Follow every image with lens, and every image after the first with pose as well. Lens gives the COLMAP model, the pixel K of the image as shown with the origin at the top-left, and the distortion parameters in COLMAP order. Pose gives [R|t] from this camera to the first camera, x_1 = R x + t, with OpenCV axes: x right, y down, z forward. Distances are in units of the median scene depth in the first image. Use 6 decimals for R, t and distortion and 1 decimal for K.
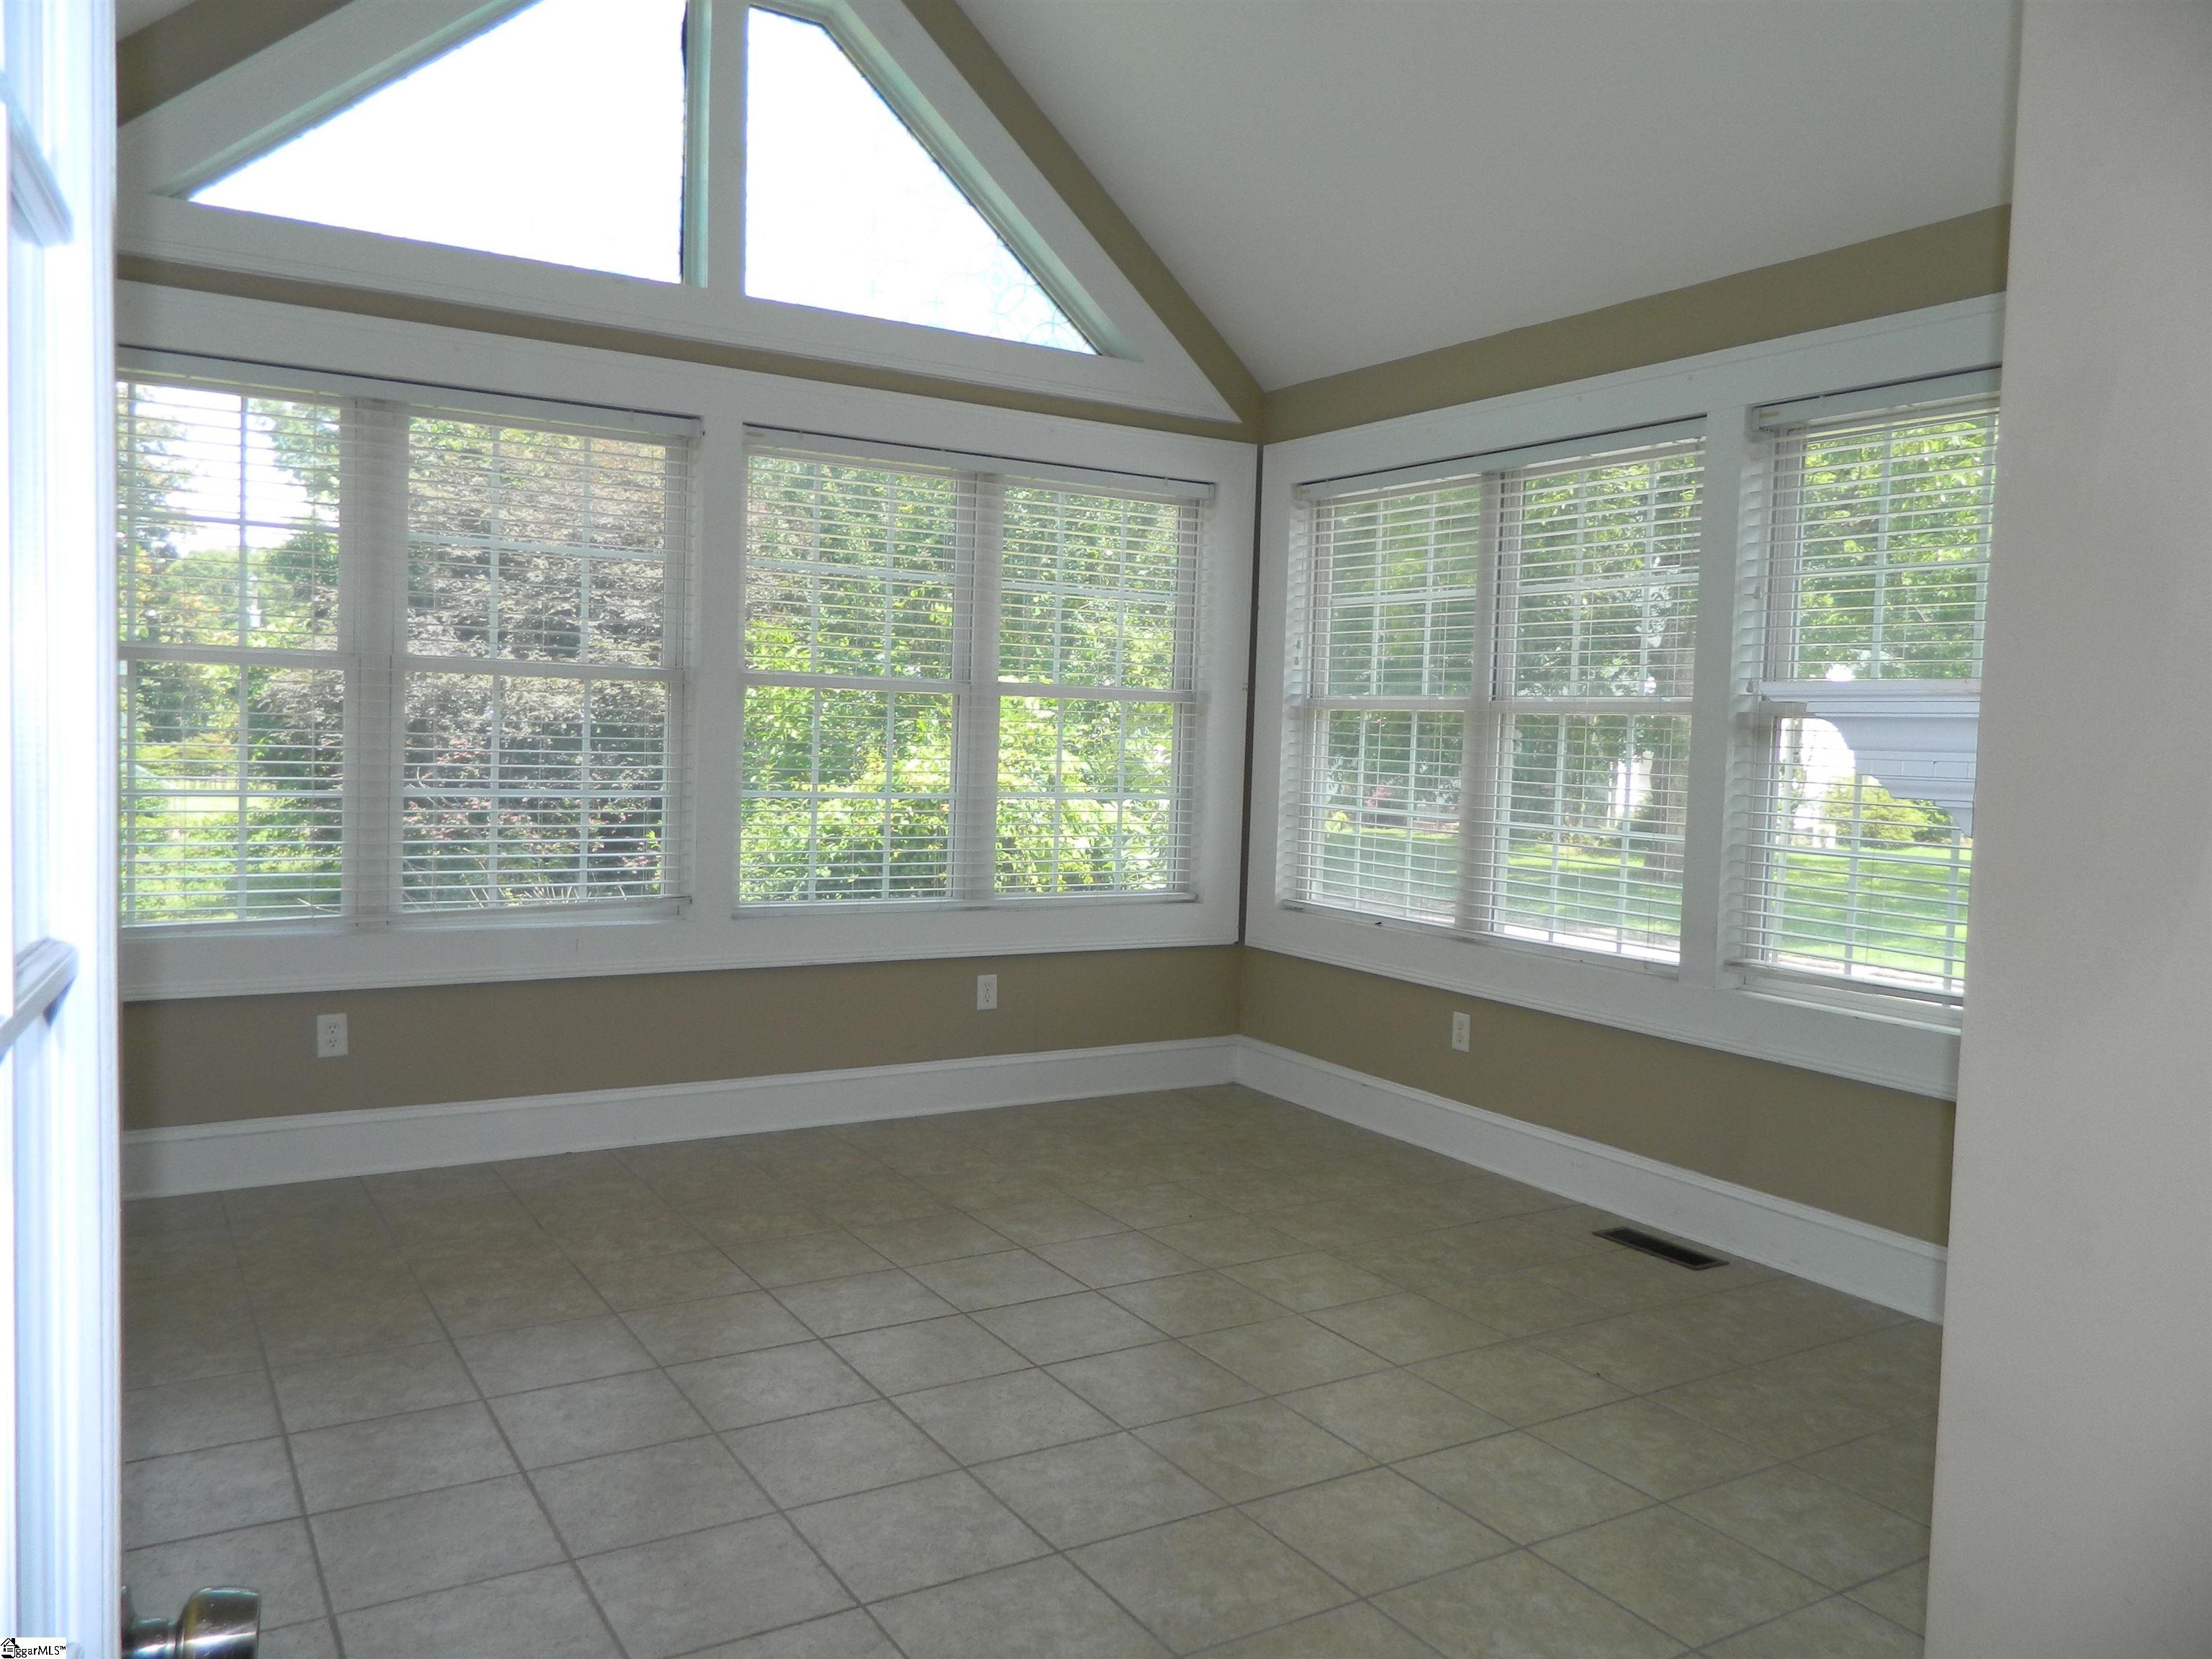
lens RADIAL K [[1626.2, 0, 1106.0], [0, 1626.2, 829.5], [0, 0, 1]] dist [0.000634, 0.001481]
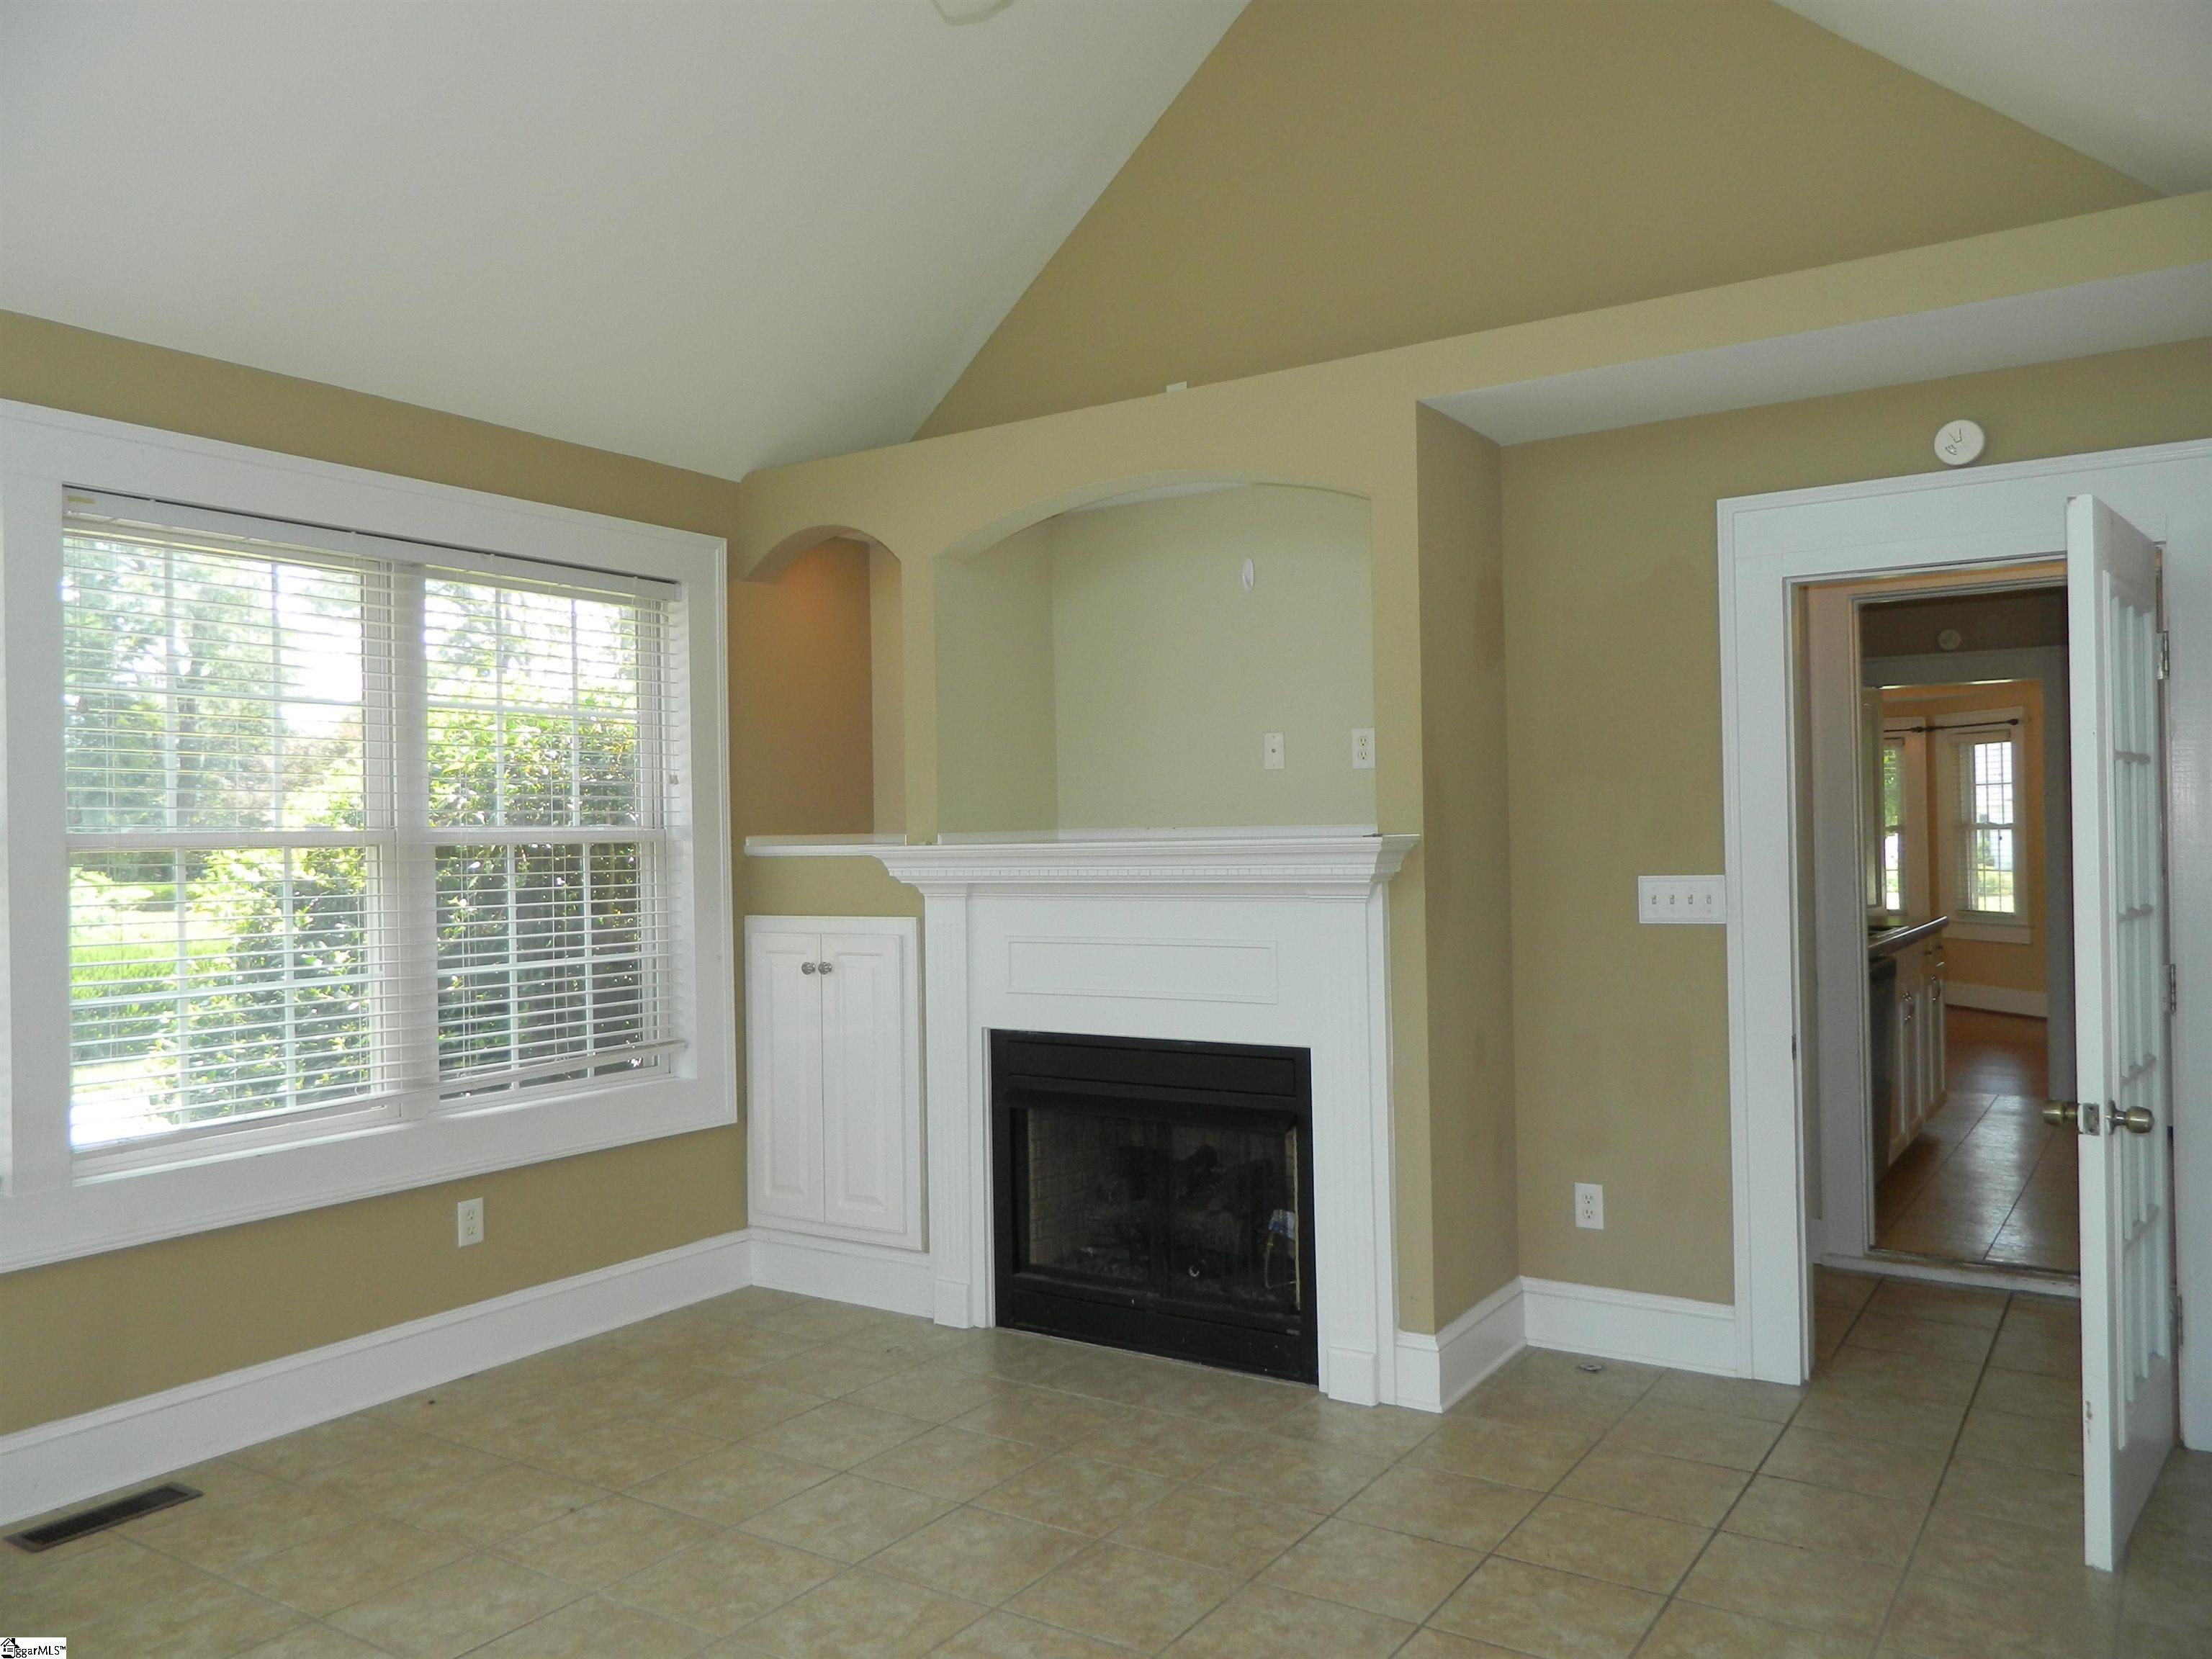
lens RADIAL K [[1626.2, 0, 1106.0], [0, 1626.2, 829.5], [0, 0, 1]] dist [0.000634, 0.001481]
pose [[-0.428694, -0.009160, 0.903403, -0.716011], [0.060686, 0.997398, 0.038911, -0.094912], [-0.901409, 0.071504, -0.427022, 1.083262]]
